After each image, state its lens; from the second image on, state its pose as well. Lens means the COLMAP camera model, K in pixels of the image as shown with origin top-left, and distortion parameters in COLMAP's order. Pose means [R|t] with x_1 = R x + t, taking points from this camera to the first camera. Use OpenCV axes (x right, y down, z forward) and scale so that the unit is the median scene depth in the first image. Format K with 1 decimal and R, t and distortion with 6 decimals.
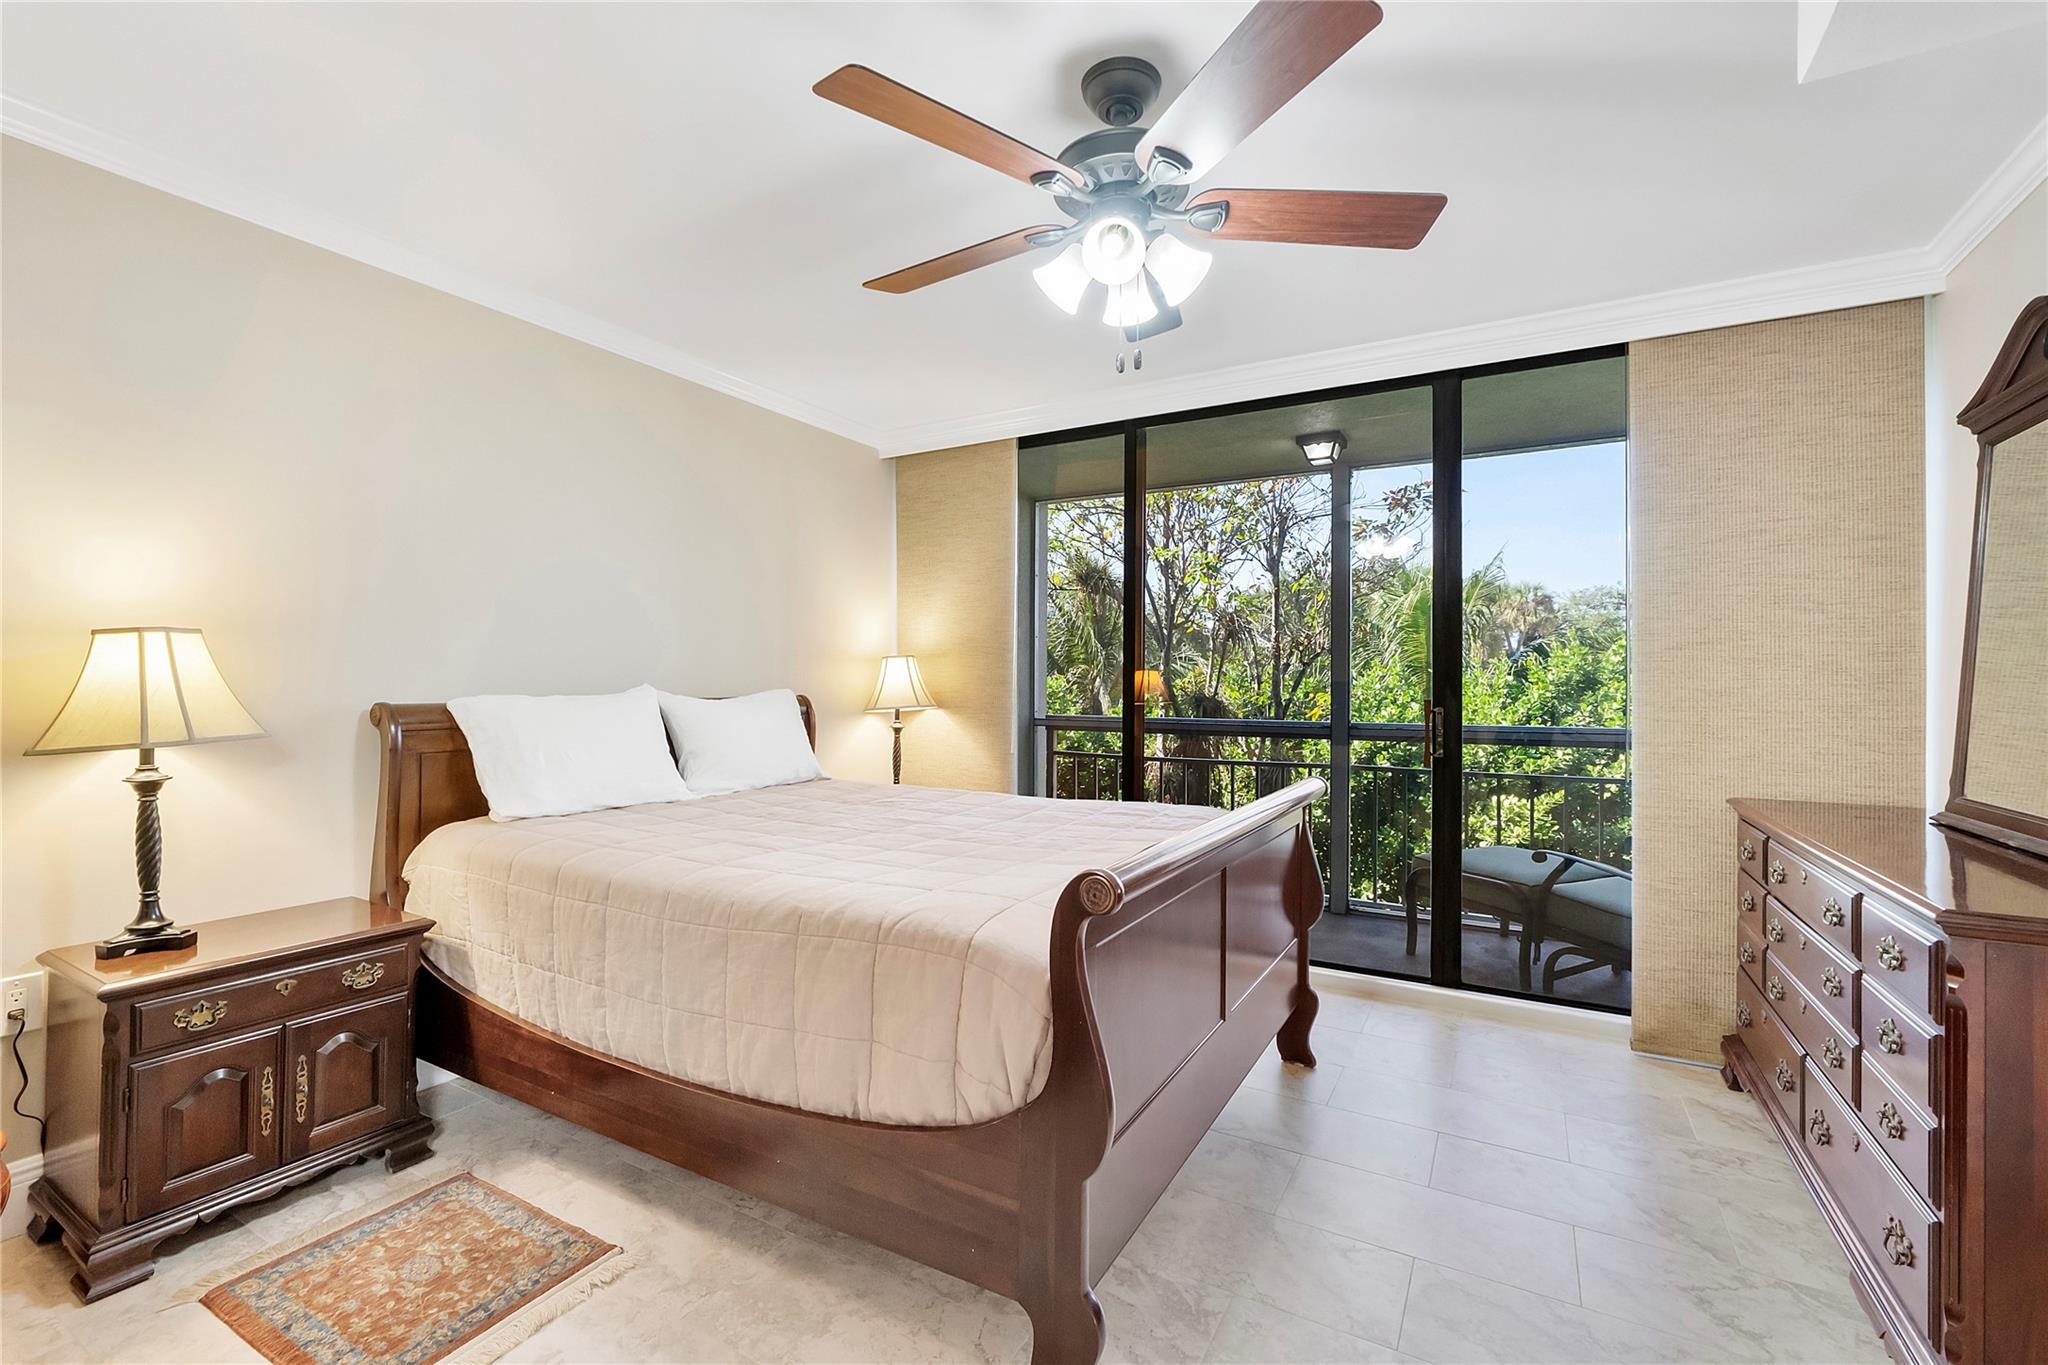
lens RADIAL K [[869.2, 0, 1022.7], [0, 869.2, 665.8], [0, 0, 1]] dist [-0.007699, -0.000181]
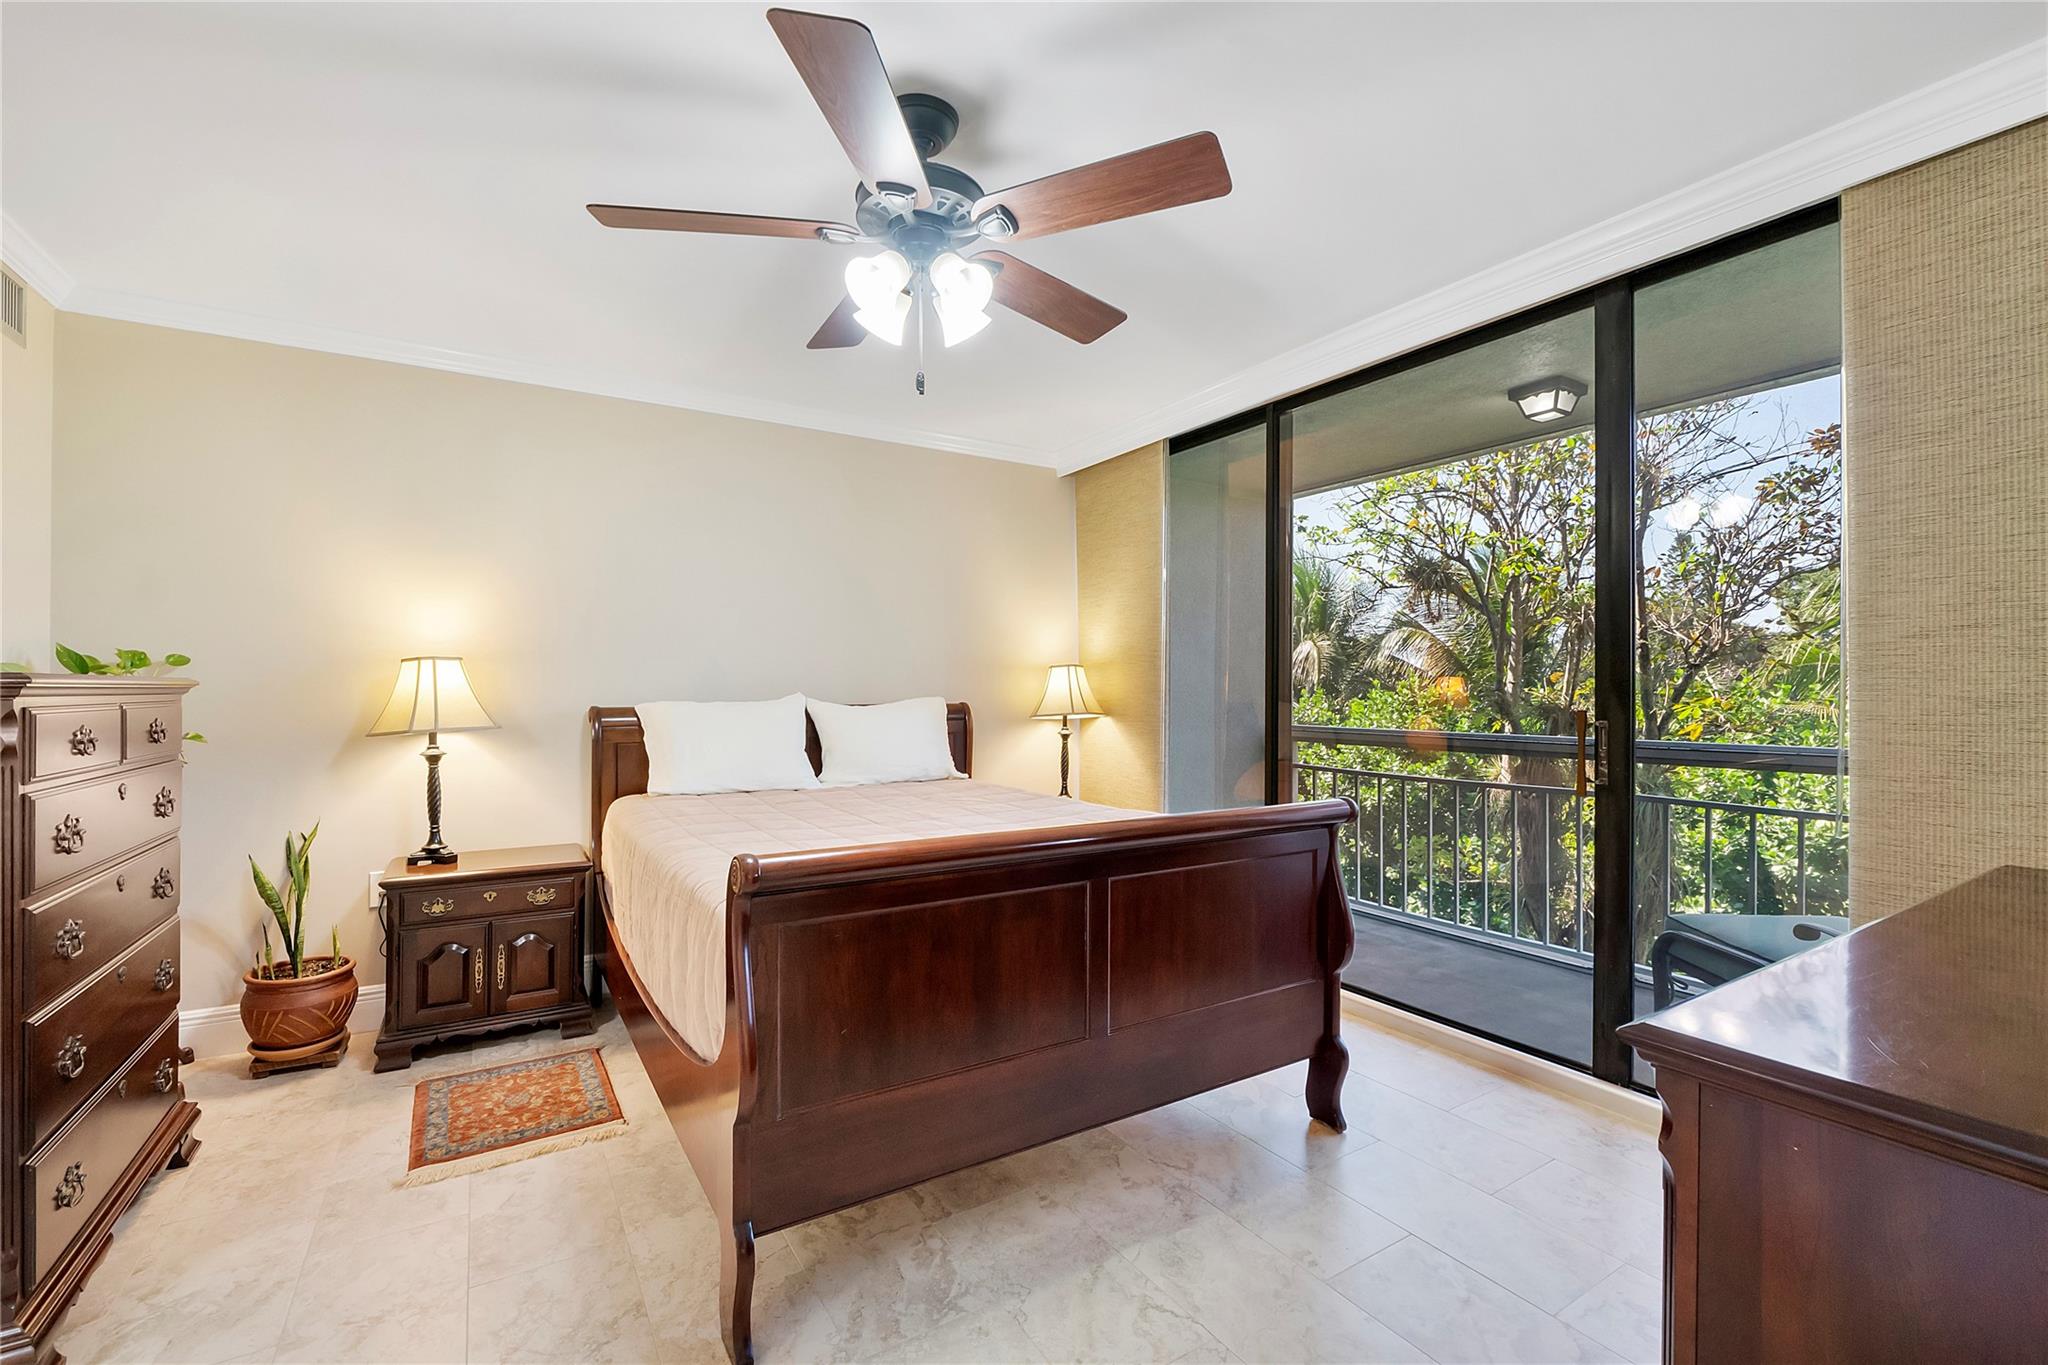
lens RADIAL K [[869.2, 0, 1020.2], [0, 869.2, 677.6], [0, 0, 1]] dist [-0.007699, -0.000181]
pose [[0.879616, -0.010105, -0.475577, 0.598334], [0.011837, 0.999930, 0.000646, 0.004680], [0.475537, -0.006197, 0.879674, 0.111003]]
